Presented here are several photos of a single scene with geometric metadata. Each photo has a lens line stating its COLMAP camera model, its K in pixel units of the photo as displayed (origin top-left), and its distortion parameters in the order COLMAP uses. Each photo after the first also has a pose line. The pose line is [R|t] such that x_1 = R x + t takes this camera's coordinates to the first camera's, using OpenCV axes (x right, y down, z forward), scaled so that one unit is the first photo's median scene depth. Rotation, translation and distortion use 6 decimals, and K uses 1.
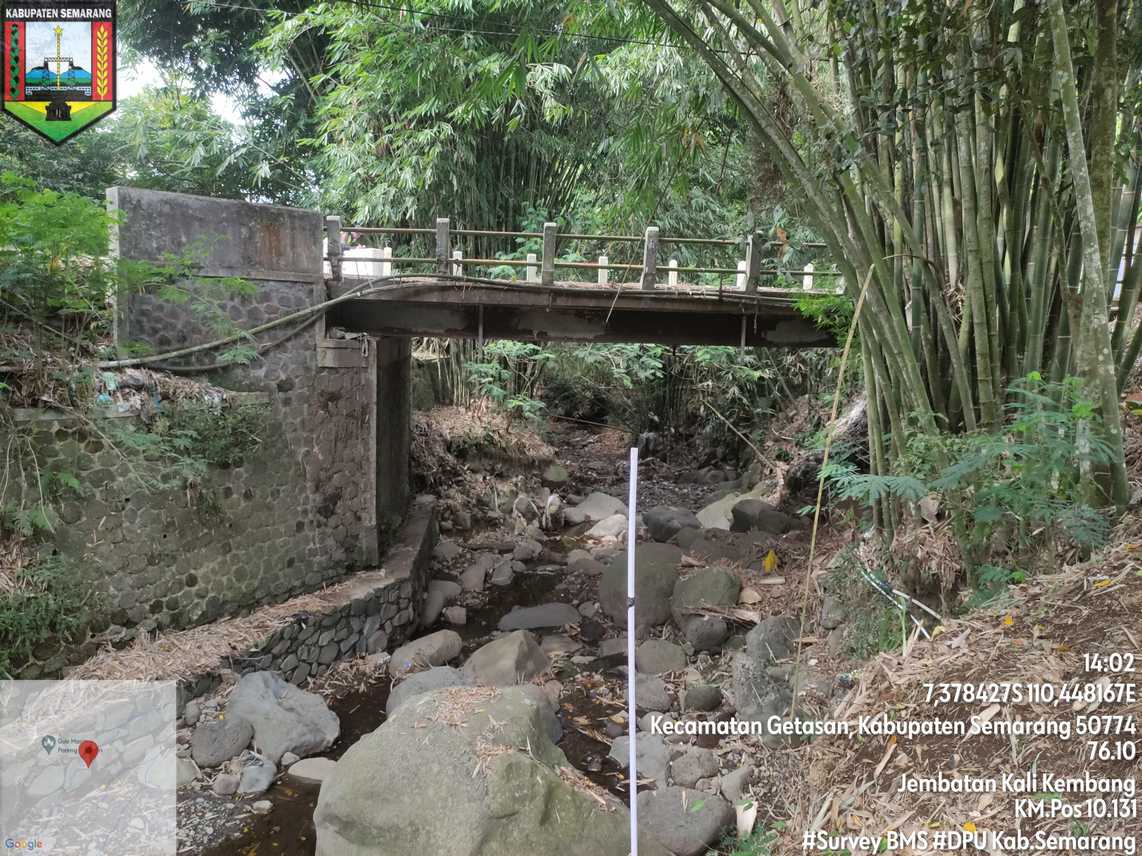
lens RADIAL K [[848.4, 0, 566.6], [0, 848.4, 418.9], [0, 0, 1]] dist [0.061567, -0.056995]
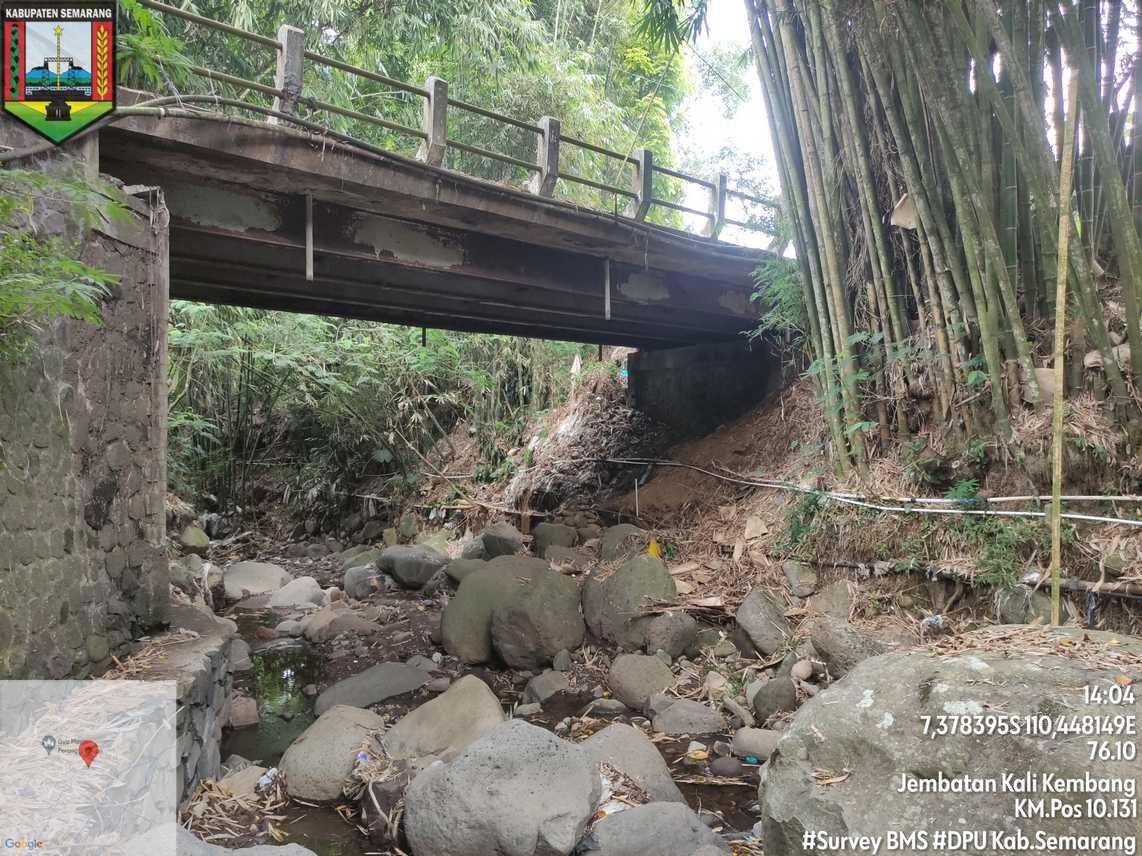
lens RADIAL K [[848.4, 0, 574.0], [0, 848.4, 418.0], [0, 0, 1]] dist [0.061567, -0.056995]
pose [[0.803071, -0.013849, 0.595722, -0.378257], [0.091266, 0.990793, -0.099999, 0.135016], [-0.588852, 0.134675, 0.796942, 0.444598]]
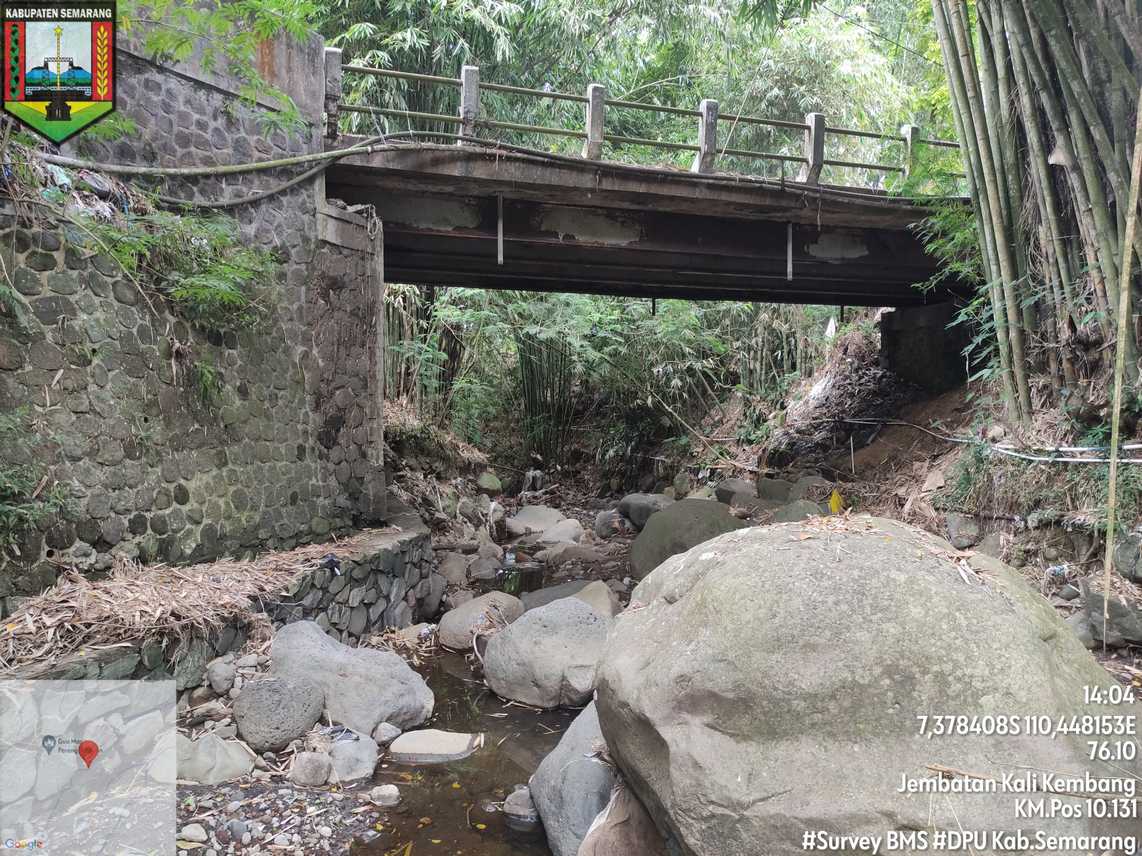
lens RADIAL K [[848.4, 0, 570.8], [0, 848.4, 415.9], [0, 0, 1]] dist [0.061567, -0.056995]
pose [[0.973765, -0.027017, 0.225947, -0.257534], [0.051132, 0.993514, -0.101569, 0.183804], [-0.221738, 0.110458, 0.968830, 0.257598]]
